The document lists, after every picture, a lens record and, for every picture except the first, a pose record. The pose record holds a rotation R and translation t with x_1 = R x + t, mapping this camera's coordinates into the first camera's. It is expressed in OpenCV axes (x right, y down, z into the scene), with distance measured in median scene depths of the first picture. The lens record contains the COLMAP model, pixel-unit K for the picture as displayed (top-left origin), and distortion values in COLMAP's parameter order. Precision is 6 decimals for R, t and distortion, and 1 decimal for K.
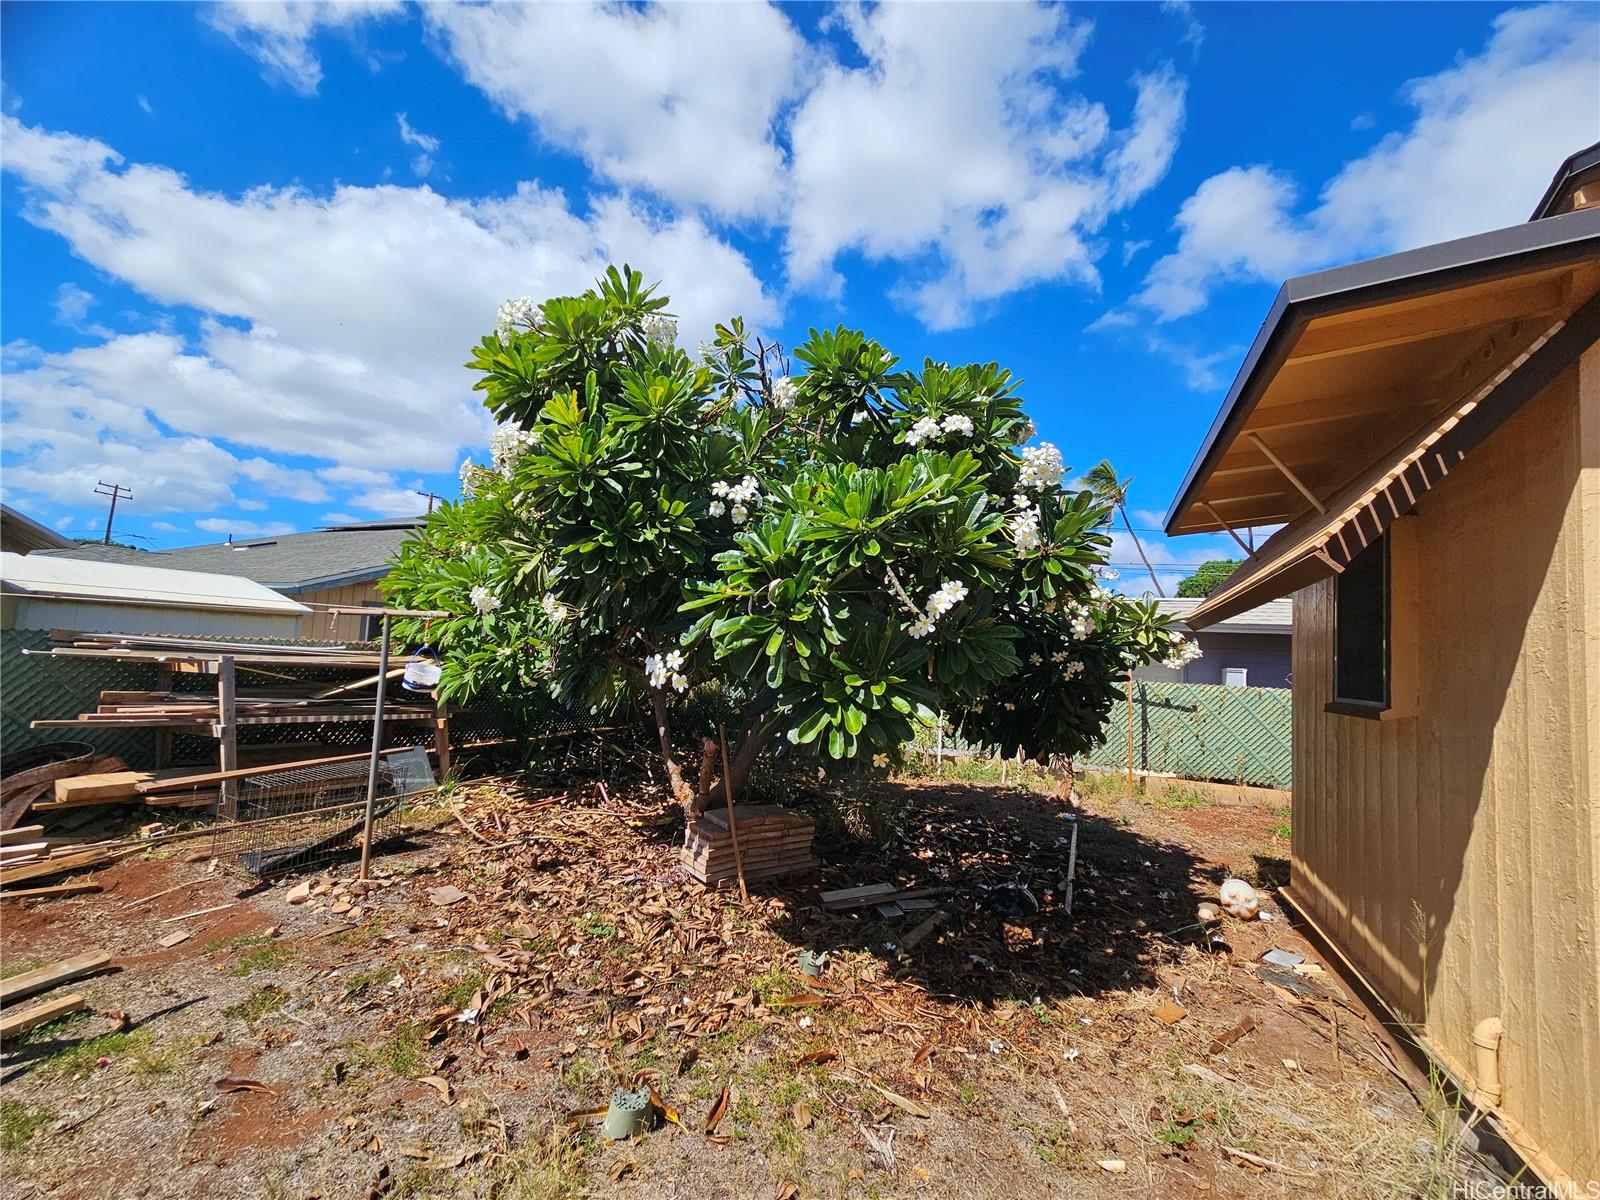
lens RADIAL K [[652.0, 0, 800.0], [0, 652.0, 600.0], [0, 0, 1]] dist [-0.000163, -0.000175]
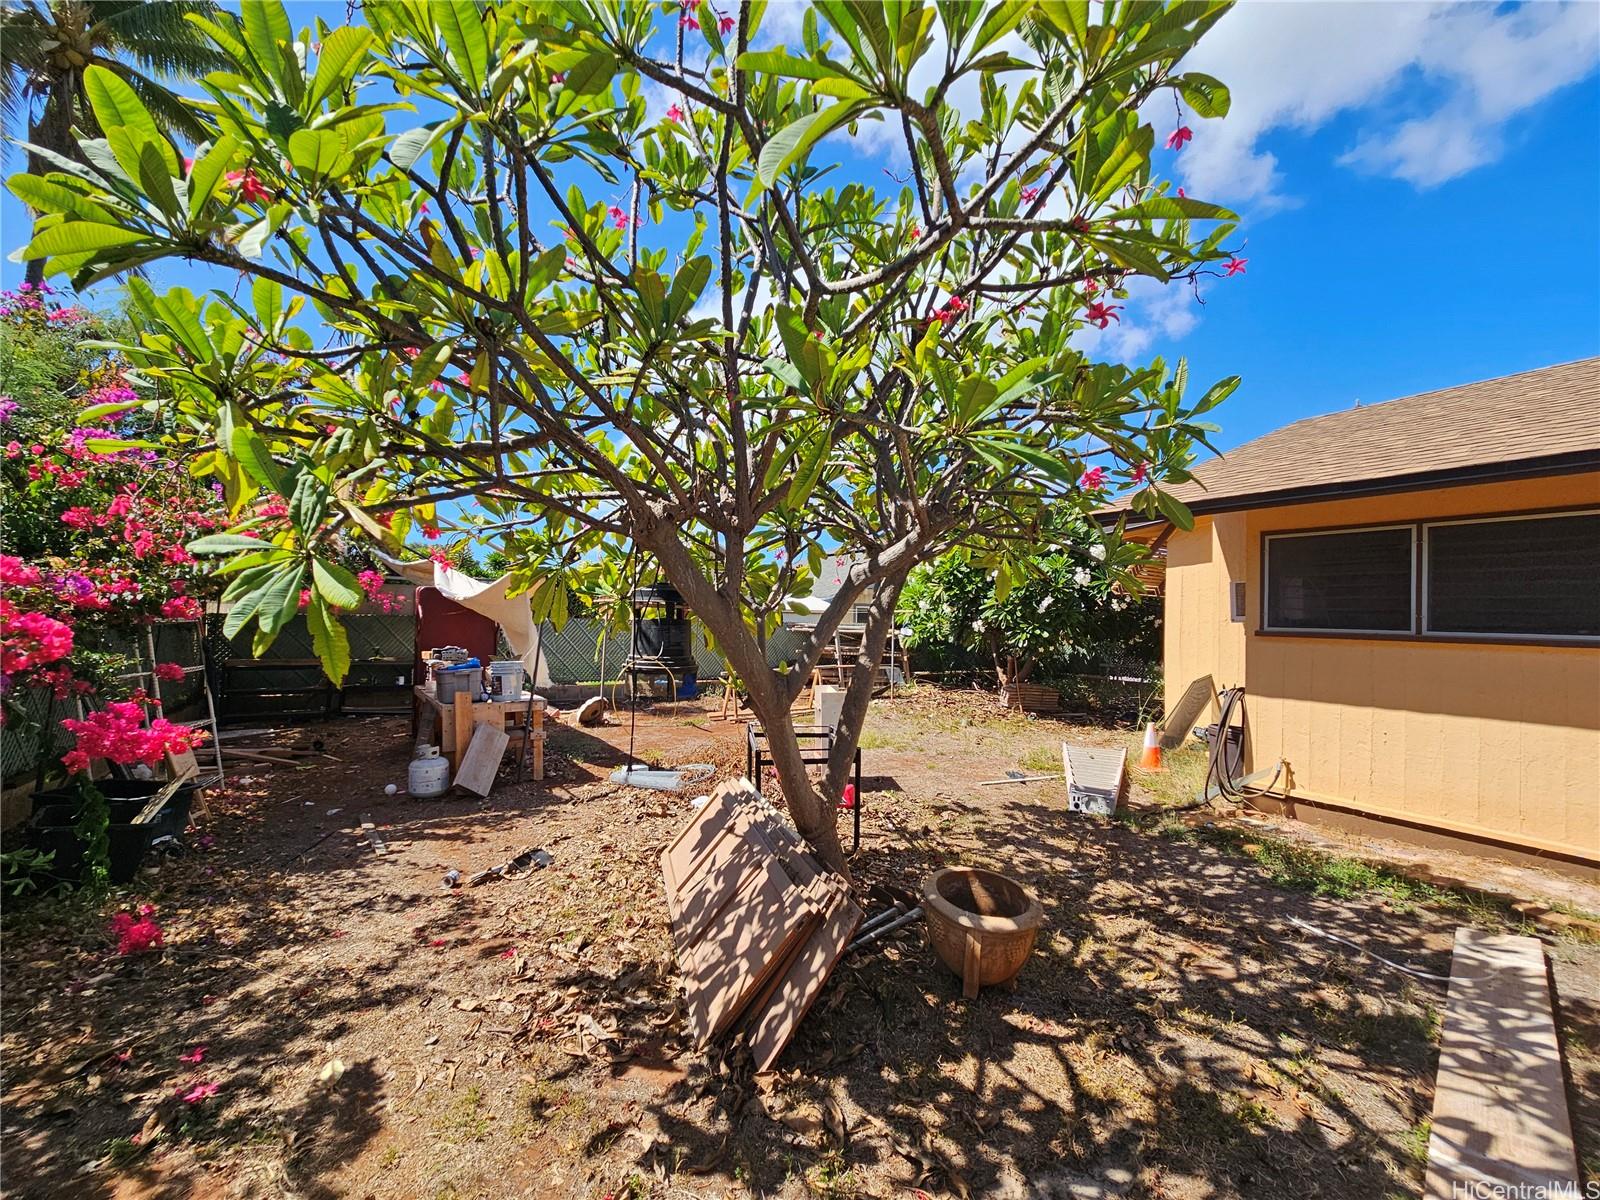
lens RADIAL K [[652.0, 0, 800.0], [0, 652.0, 600.0], [0, 0, 1]] dist [-0.000163, -0.000175]
pose [[0.822733, -0.056368, -0.565626, 0.647990], [0.072874, 0.997319, 0.006612, -0.078838], [0.563737, -0.046659, 0.824636, -1.569428]]
